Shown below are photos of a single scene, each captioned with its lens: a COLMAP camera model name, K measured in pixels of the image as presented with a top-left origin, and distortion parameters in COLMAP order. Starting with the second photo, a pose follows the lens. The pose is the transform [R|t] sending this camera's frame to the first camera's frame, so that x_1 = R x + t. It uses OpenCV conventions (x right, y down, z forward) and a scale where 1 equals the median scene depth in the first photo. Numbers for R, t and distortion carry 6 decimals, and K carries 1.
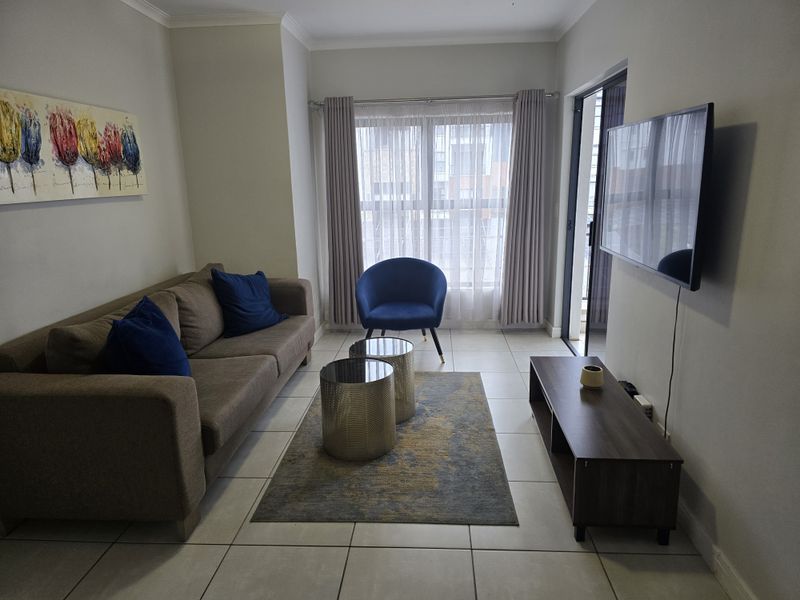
lens RADIAL K [[535.0, 0, 400.0], [0, 535.0, 300.0], [0, 0, 1]] dist [0.086565, -0.076950]
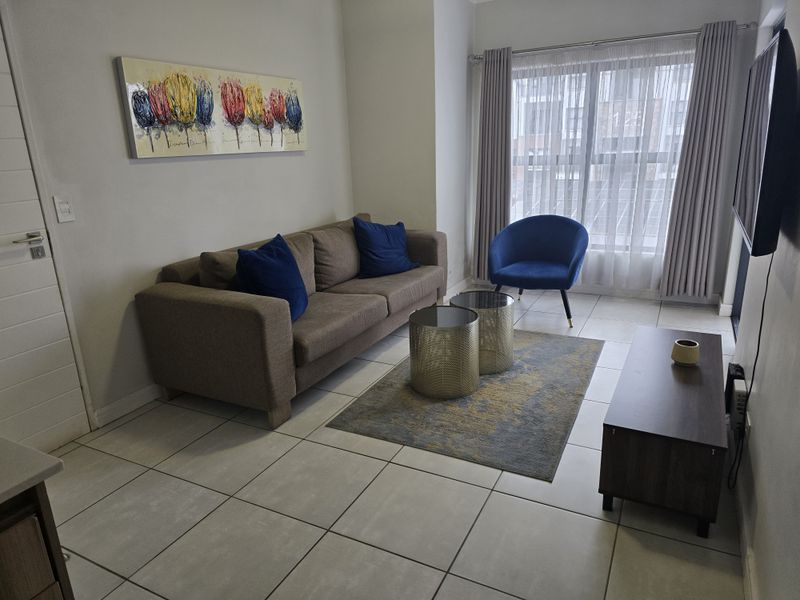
lens RADIAL K [[535.0, 0, 400.0], [0, 535.0, 300.0], [0, 0, 1]] dist [0.086565, -0.076950]
pose [[0.915286, 0.104738, -0.388950, 0.222622], [-0.076517, 0.993230, 0.087399, 0.010865], [0.395471, -0.050234, 0.917104, -0.007530]]
